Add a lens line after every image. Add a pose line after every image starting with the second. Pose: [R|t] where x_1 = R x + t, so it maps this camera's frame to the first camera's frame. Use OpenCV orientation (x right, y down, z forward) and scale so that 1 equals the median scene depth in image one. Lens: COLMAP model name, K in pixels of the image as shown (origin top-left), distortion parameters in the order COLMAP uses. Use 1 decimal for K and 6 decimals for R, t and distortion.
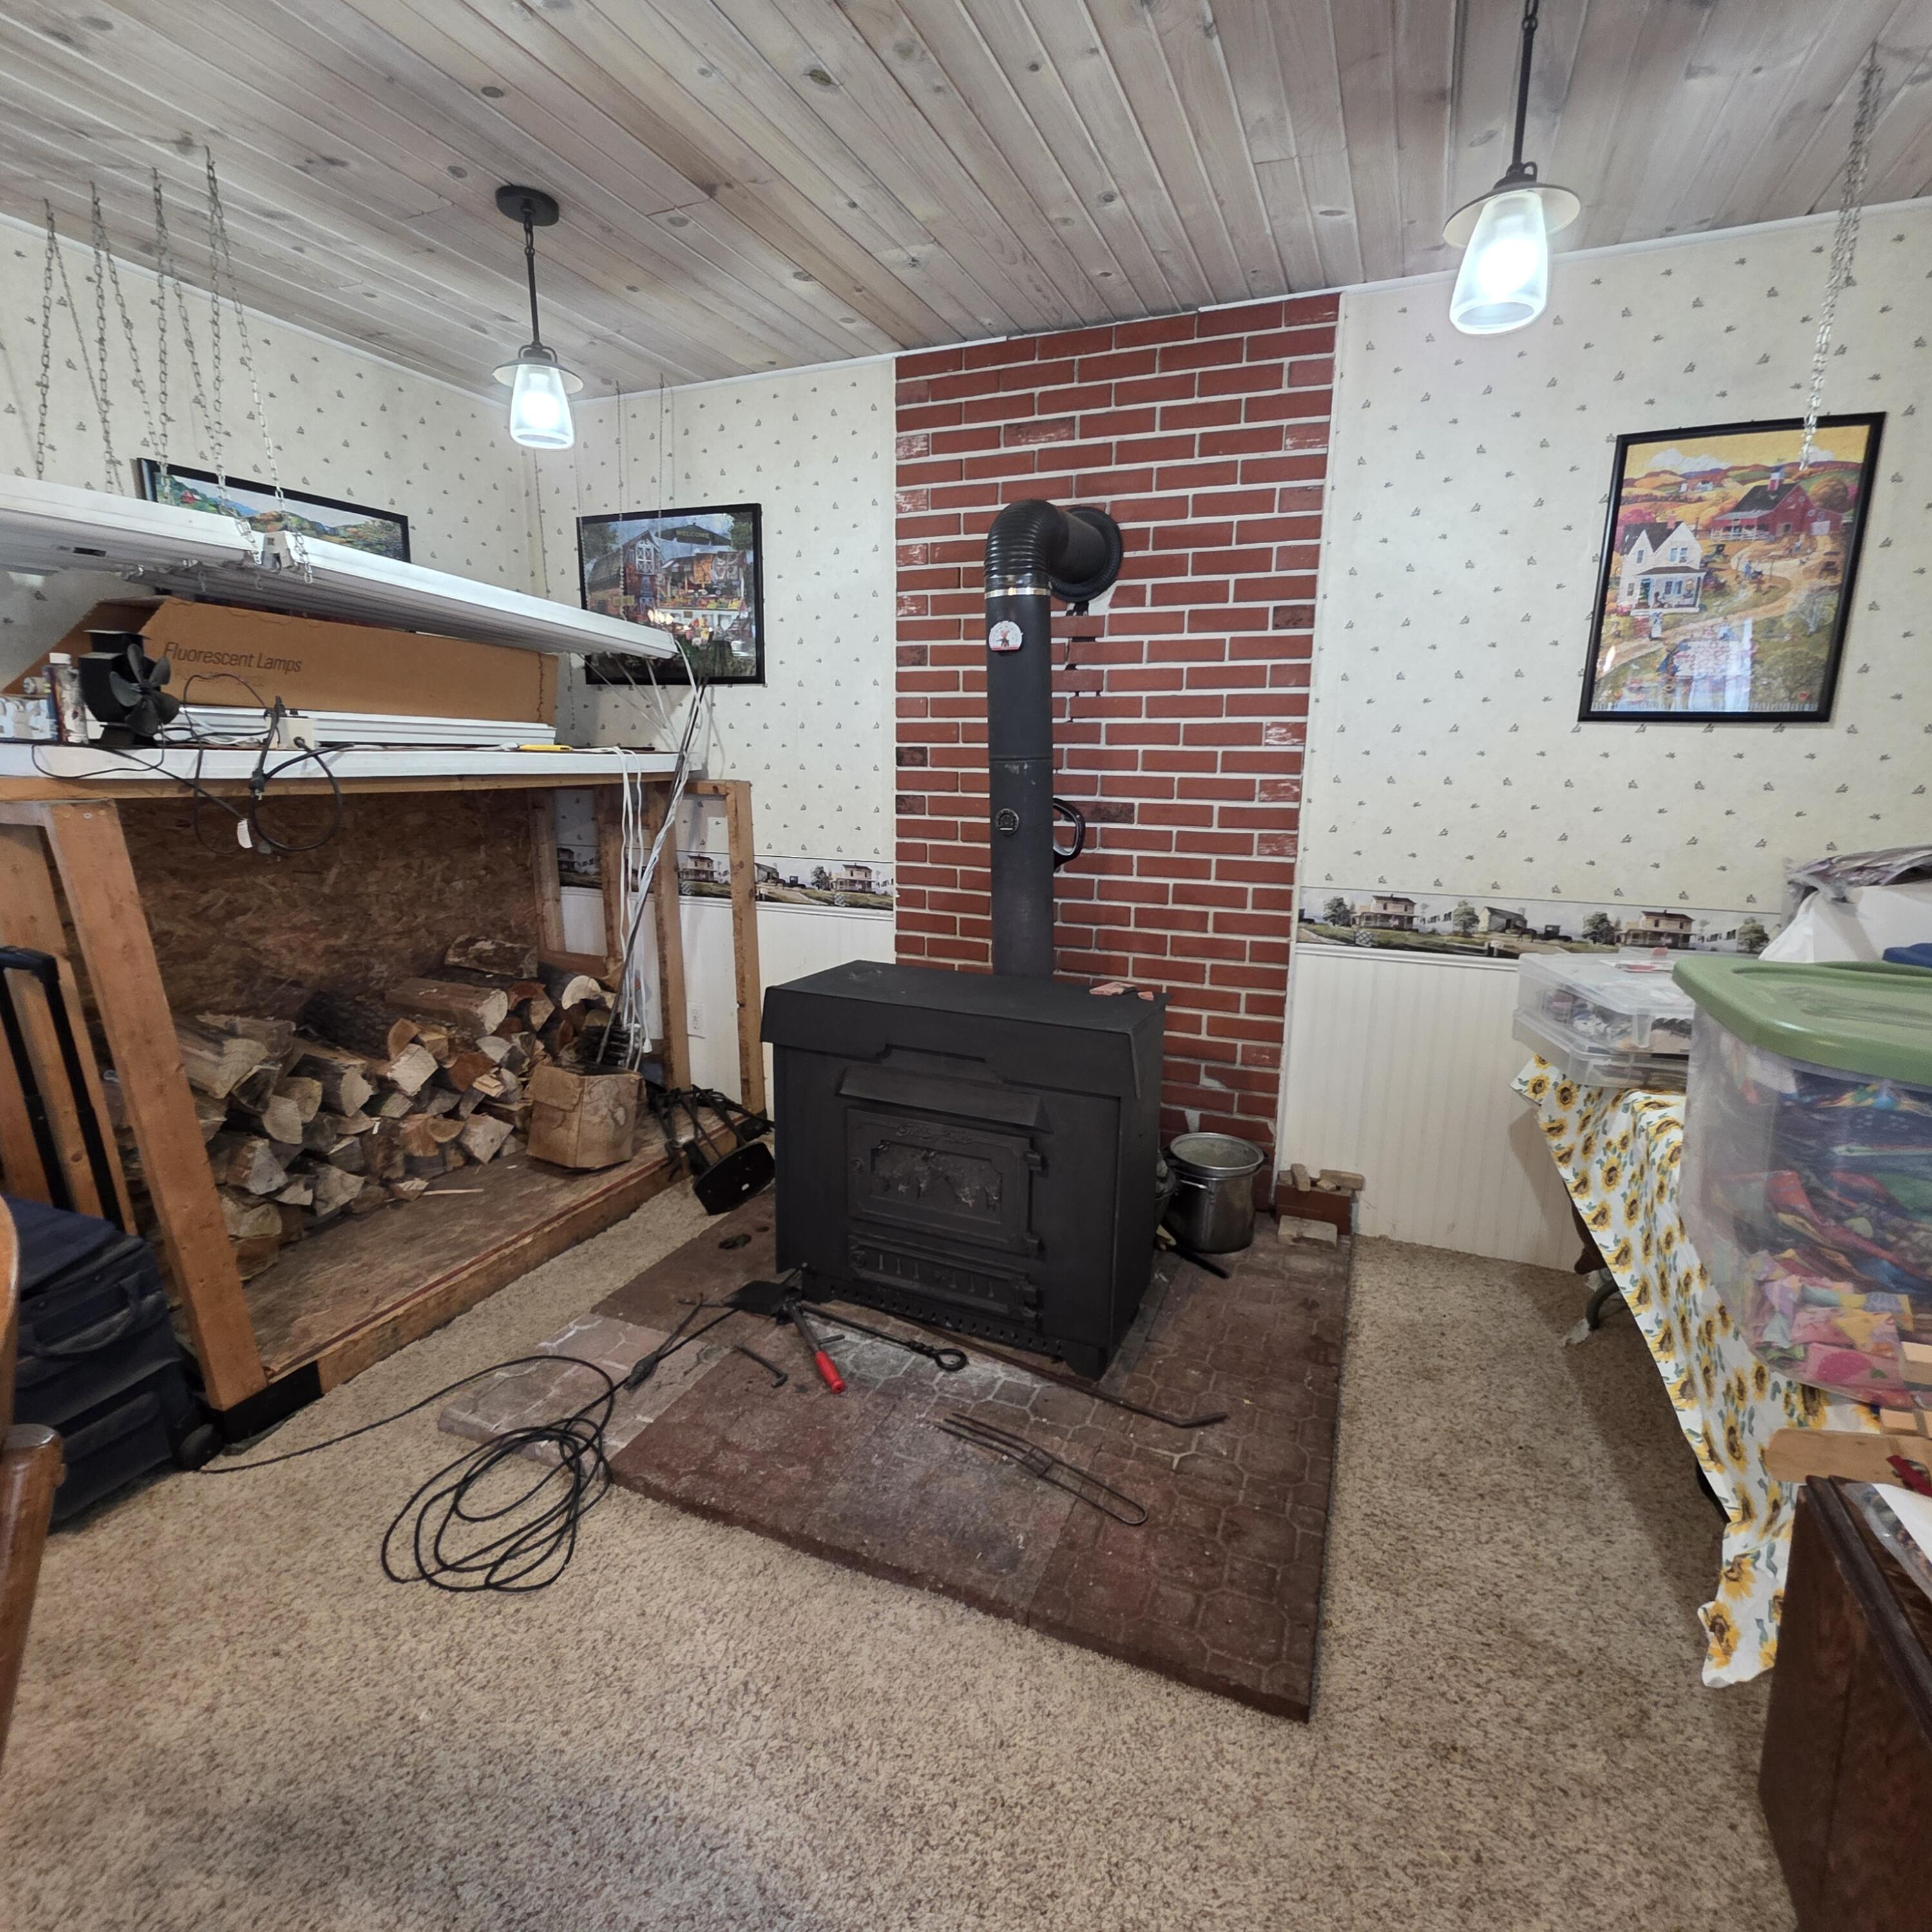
lens RADIAL K [[1050.4, 0, 954.3], [0, 1050.4, 963.4], [0, 0, 1]] dist [0.004261, 0.000461]
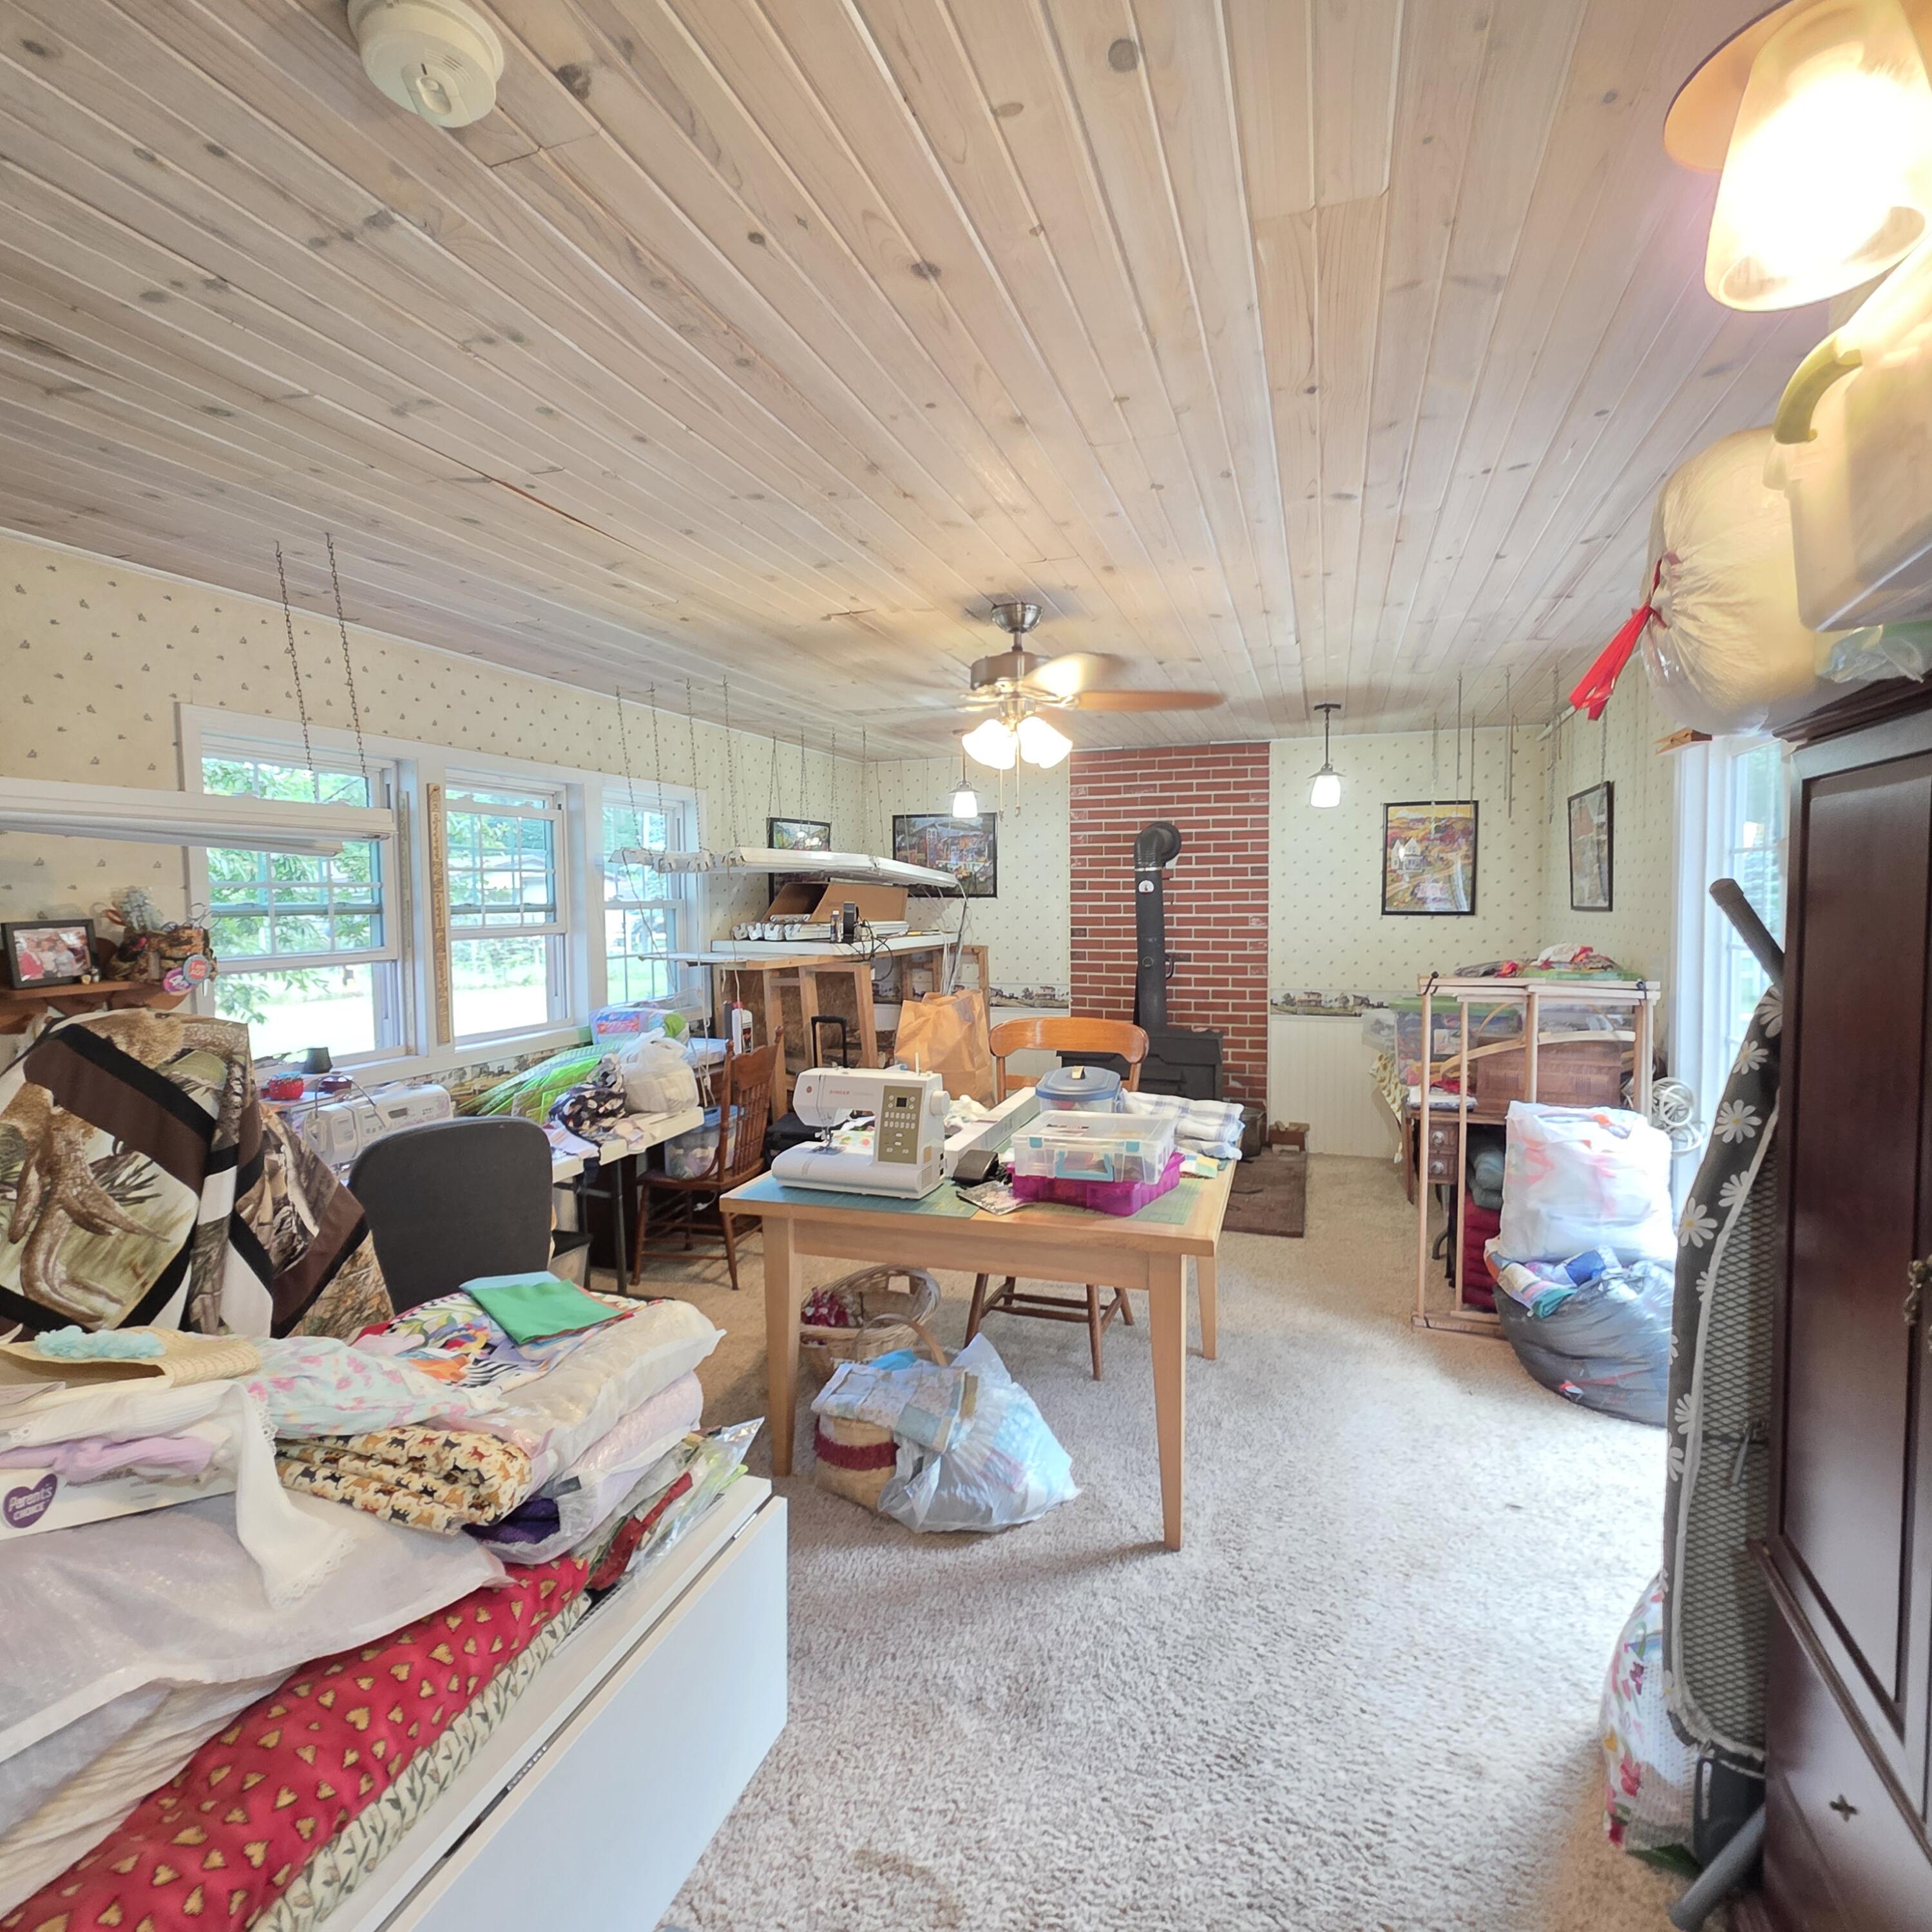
lens RADIAL K [[1025.9, 0, 969.4], [0, 1025.9, 958.0], [0, 0, 1]] dist [0.001306, -0.001118]
pose [[0.997444, -0.025114, 0.066894, -0.434182], [0.034113, 0.989986, -0.136980, 0.133808], [-0.062784, 0.138911, 0.988313, -1.073972]]
